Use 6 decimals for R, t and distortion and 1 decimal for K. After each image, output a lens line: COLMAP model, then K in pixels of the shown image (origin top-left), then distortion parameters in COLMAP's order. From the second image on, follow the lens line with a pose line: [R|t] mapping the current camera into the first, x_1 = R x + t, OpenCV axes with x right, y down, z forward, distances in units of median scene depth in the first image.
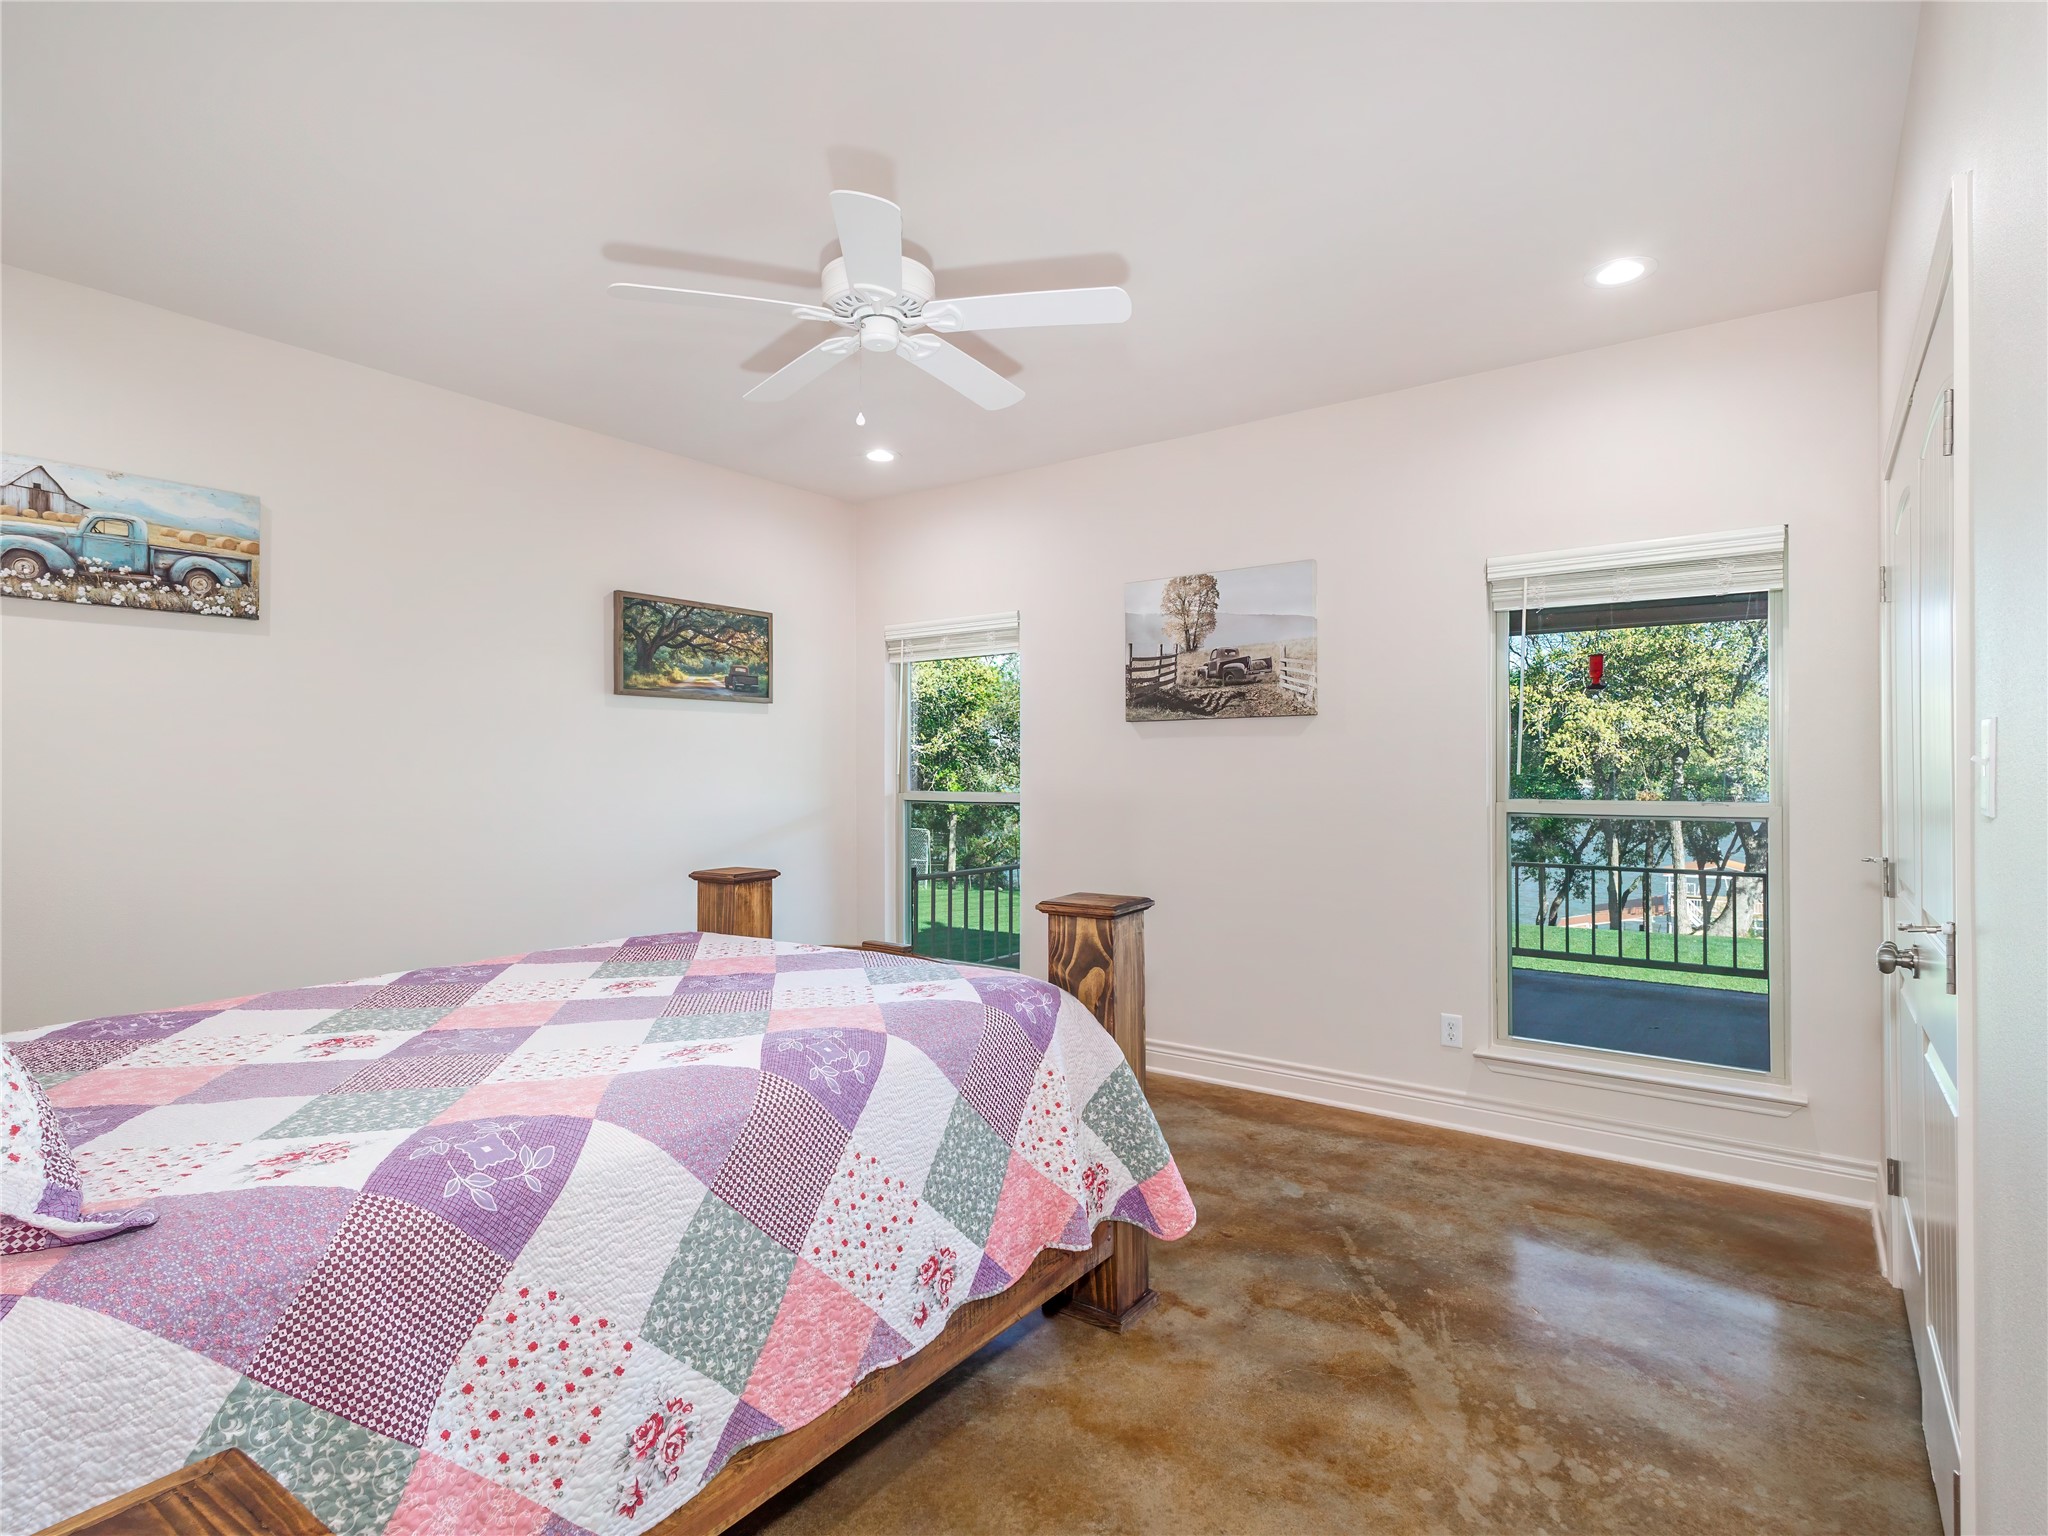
lens RADIAL K [[1058.7, 0, 1018.2], [0, 1058.7, 777.9], [0, 0, 1]] dist [0.007190, -0.000102]
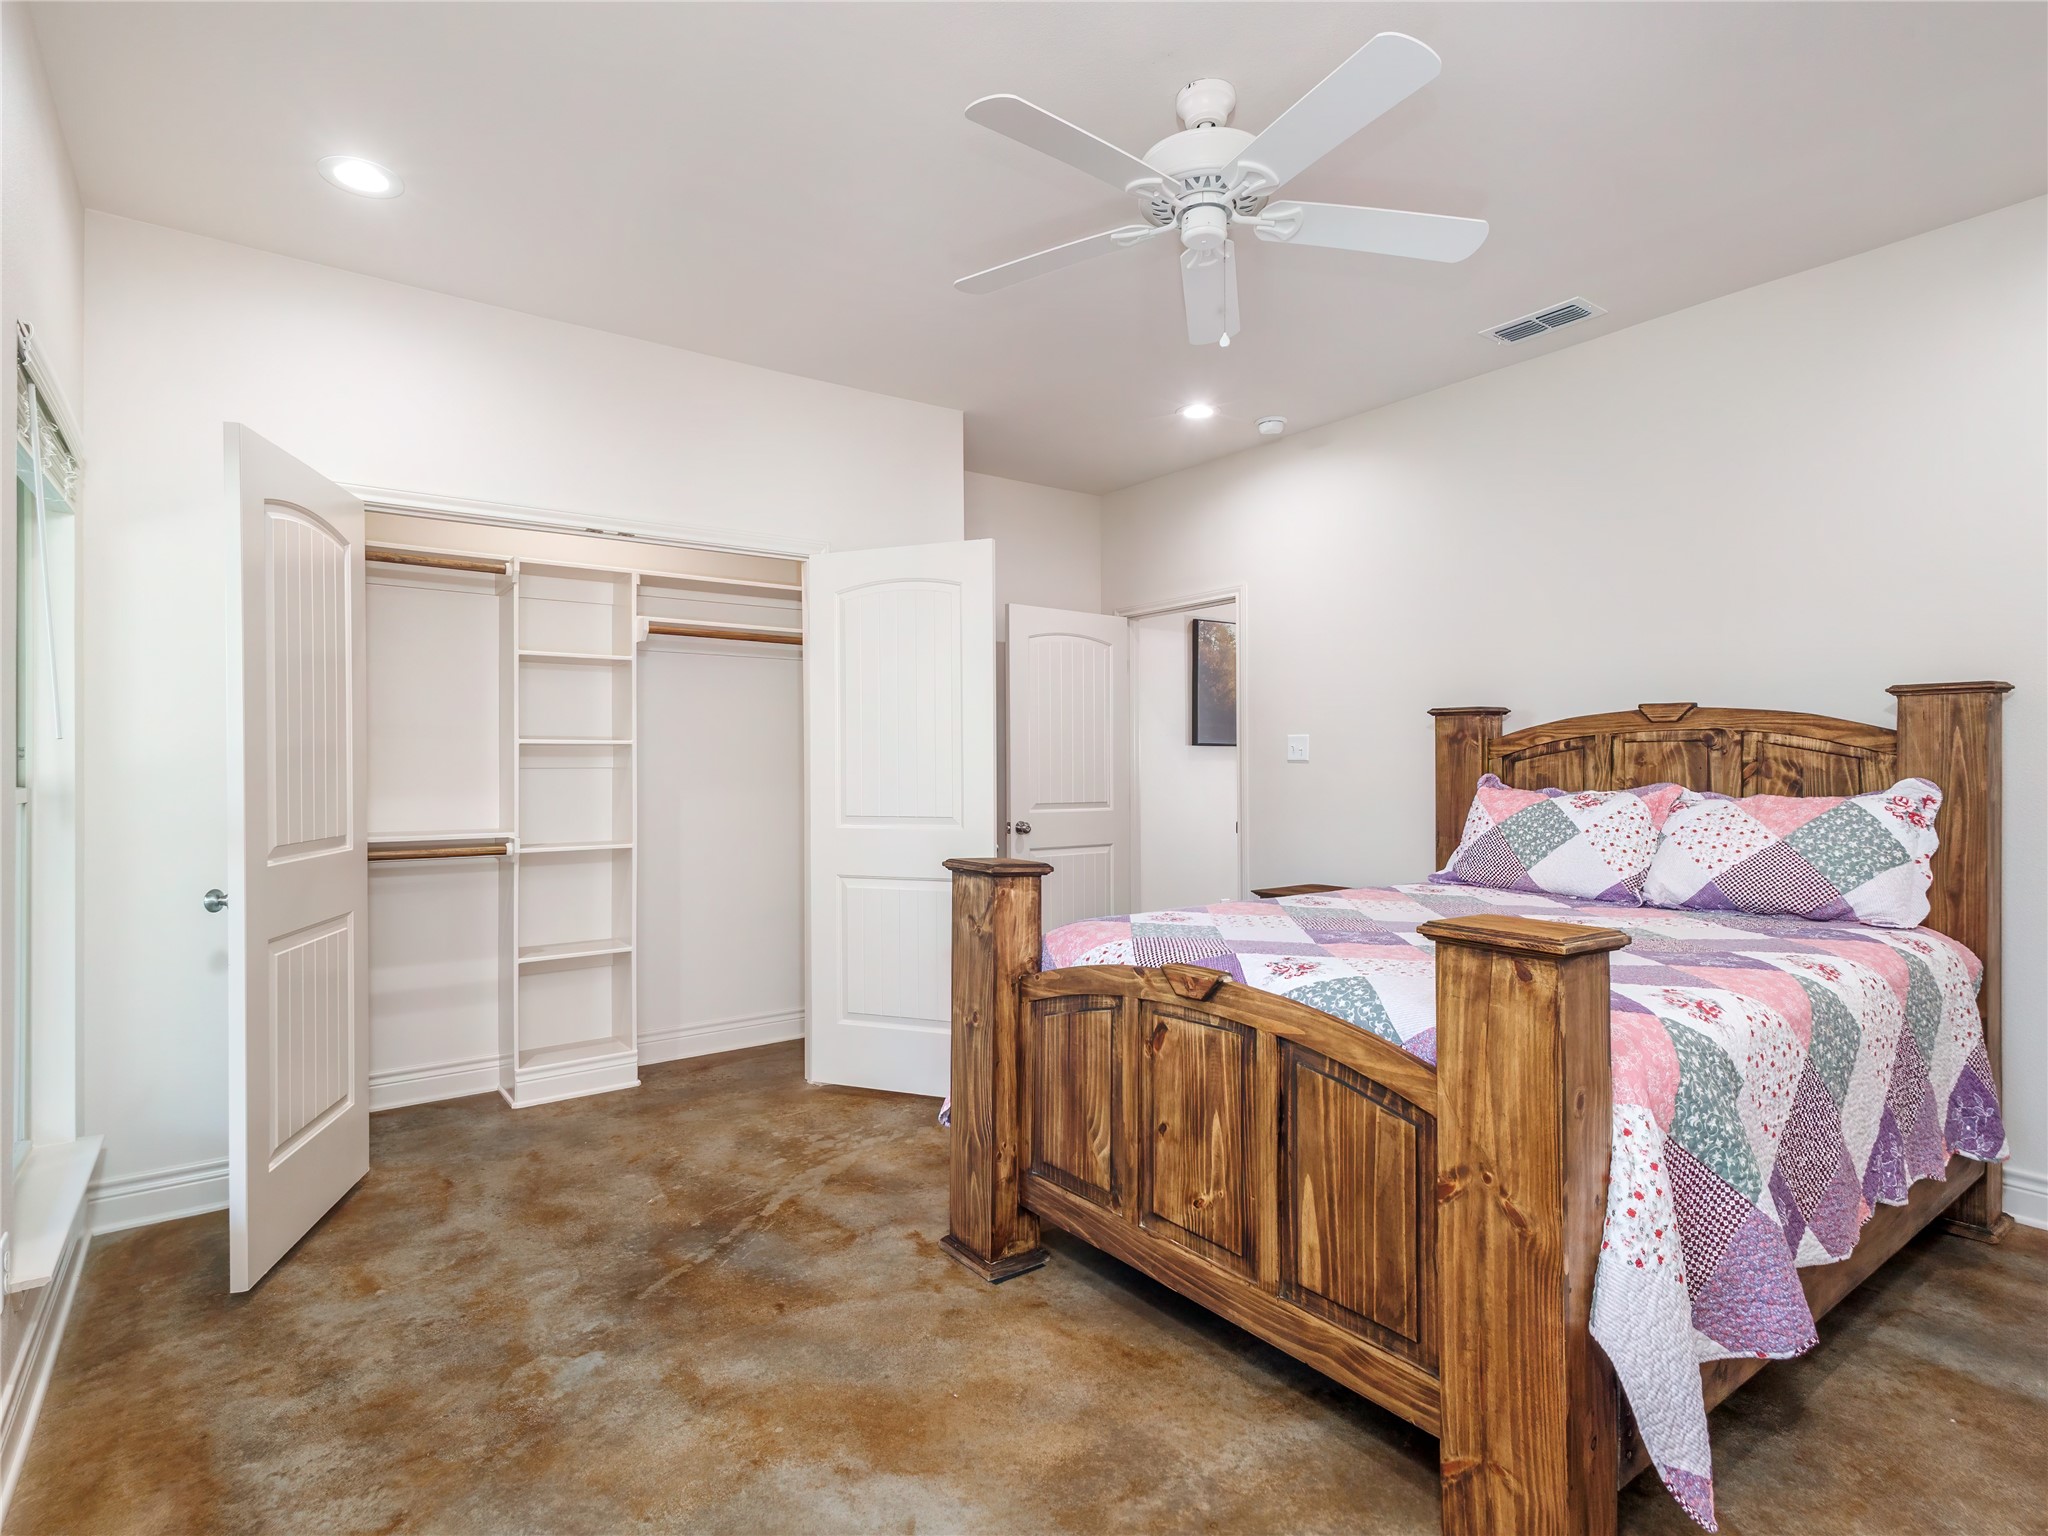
lens RADIAL K [[1058.7, 0, 1026.9], [0, 1058.7, 761.5], [0, 0, 1]] dist [0.007190, -0.000102]
pose [[-0.955032, 0.007499, 0.296408, -0.236362], [0.007484, 0.999971, -0.001184, 0.016210], [-0.296409, 0.001088, -0.955061, 1.778501]]
